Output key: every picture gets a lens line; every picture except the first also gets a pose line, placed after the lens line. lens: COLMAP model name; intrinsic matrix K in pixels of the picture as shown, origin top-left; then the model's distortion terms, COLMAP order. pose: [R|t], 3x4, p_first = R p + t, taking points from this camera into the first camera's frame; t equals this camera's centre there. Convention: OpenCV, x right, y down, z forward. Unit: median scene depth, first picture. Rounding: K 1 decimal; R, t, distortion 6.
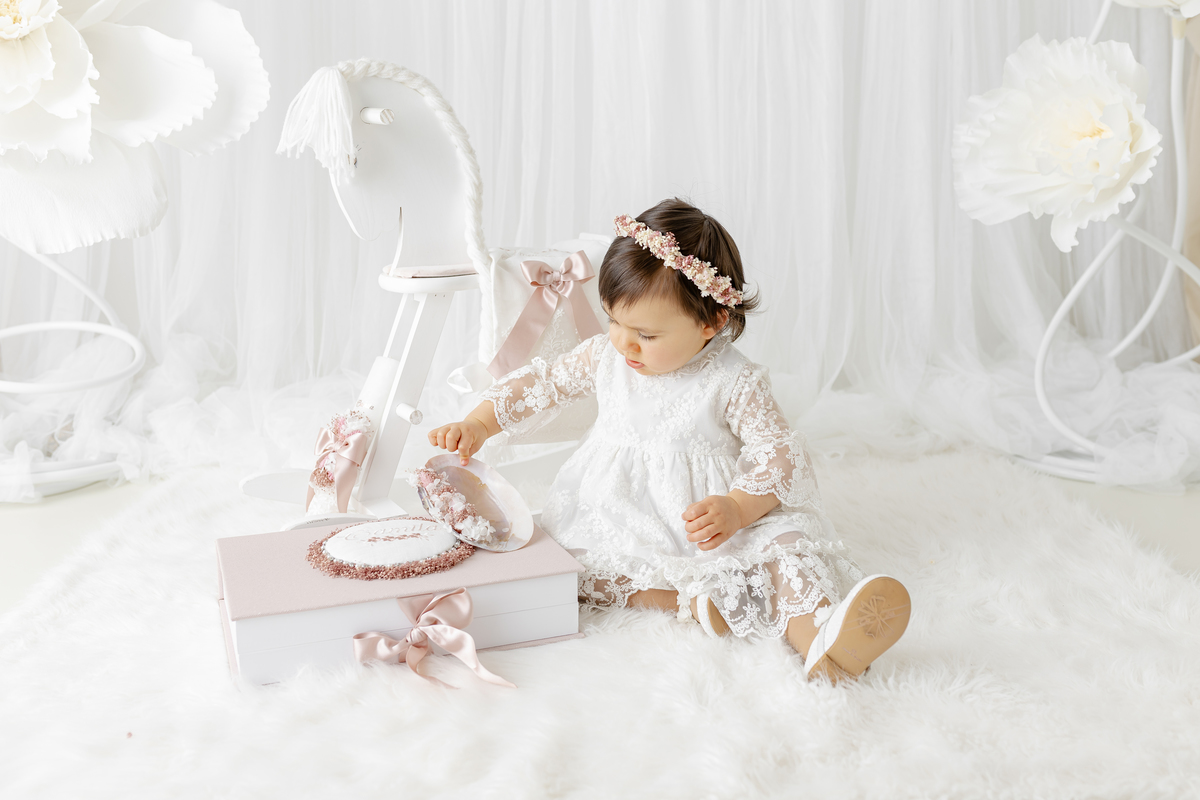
lens RADIAL K [[1149.0, 0, 600.0], [0, 1149.0, 400.0], [0, 0, 1]] dist [0.009500, 0.020158]
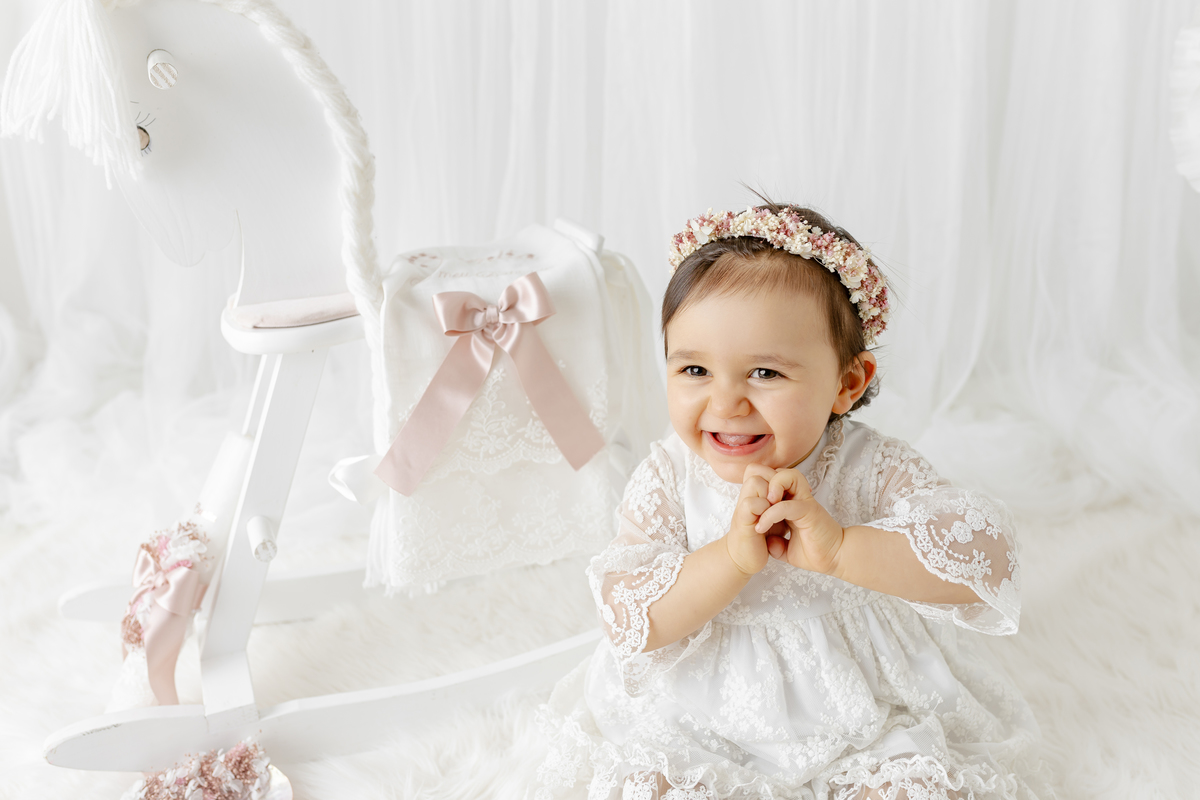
lens RADIAL K [[1149.0, 0, 600.0], [0, 1149.0, 400.0], [0, 0, 1]] dist [0.009500, 0.020158]
pose [[0.992907, 0.016193, -0.117787, 0.094498], [0.001003, 0.989505, 0.144492, -0.153109], [0.118890, -0.143585, 0.982471, 0.393150]]
